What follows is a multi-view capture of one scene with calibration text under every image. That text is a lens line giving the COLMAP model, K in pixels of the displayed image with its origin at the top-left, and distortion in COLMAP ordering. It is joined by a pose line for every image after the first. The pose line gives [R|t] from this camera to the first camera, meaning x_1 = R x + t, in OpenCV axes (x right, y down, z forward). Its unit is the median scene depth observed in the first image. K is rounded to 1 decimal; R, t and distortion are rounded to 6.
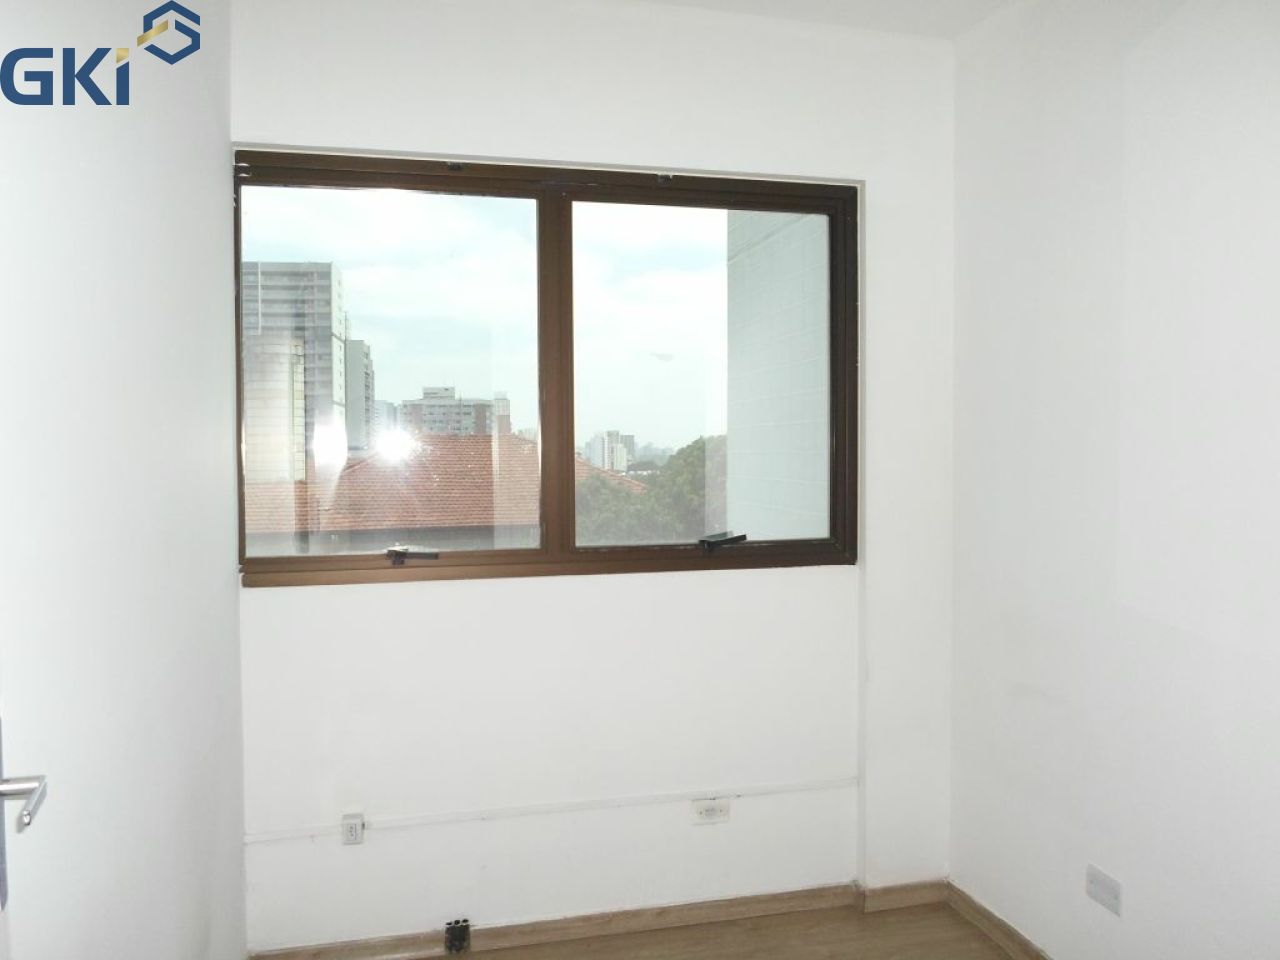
lens RADIAL K [[996.9, 0, 640.0], [0, 996.9, 480.0], [0, 0, 1]] dist [-0.013340, -0.013710]
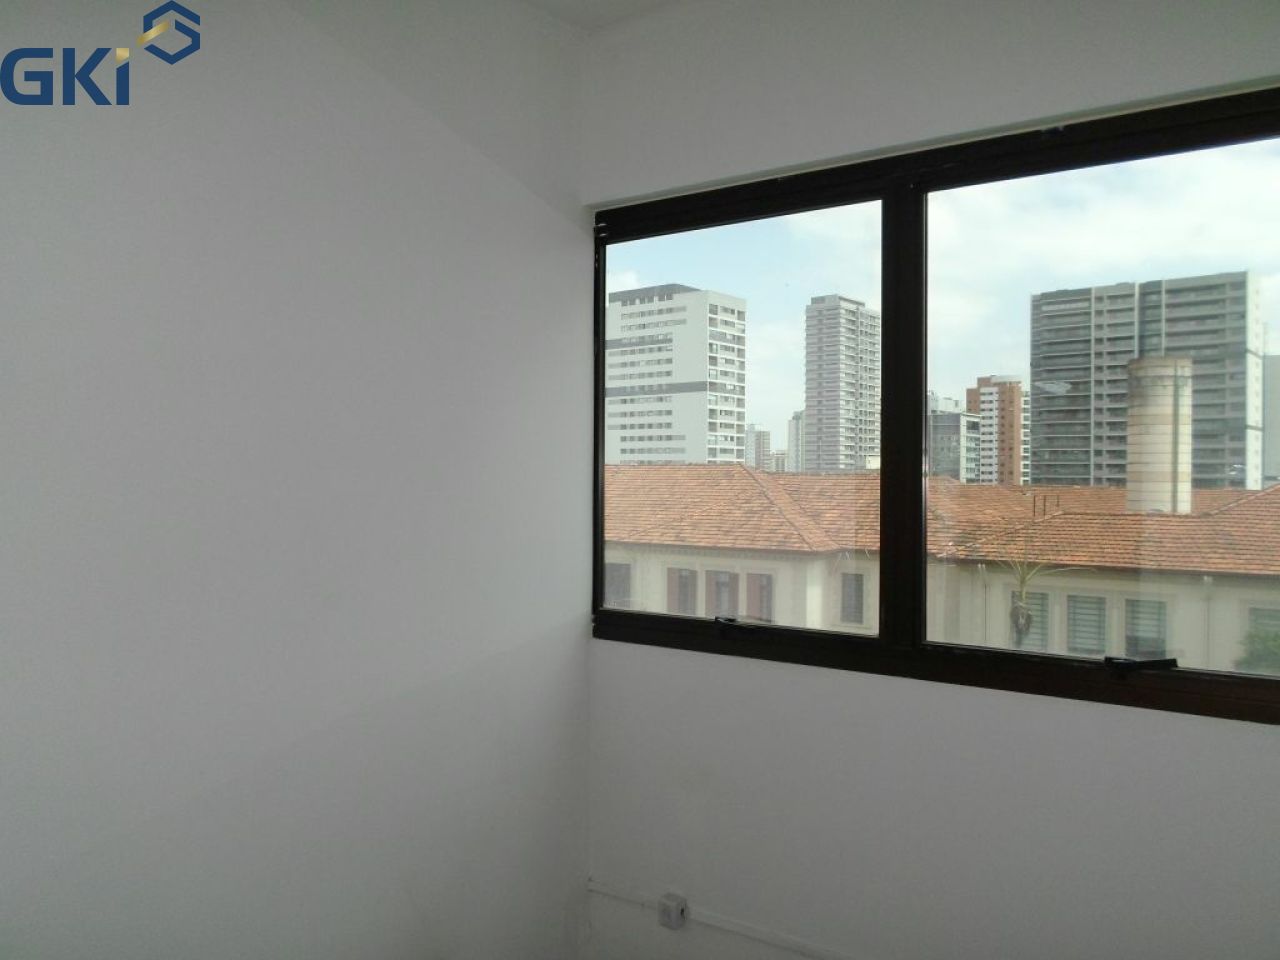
lens RADIAL K [[996.9, 0, 640.0], [0, 996.9, 480.0], [0, 0, 1]] dist [-0.013340, -0.013710]
pose [[0.646683, 0.018529, -0.762533, 0.349583], [-0.038309, 0.999232, -0.008208, -0.039977], [0.761796, 0.034519, 0.646897, 0.315369]]
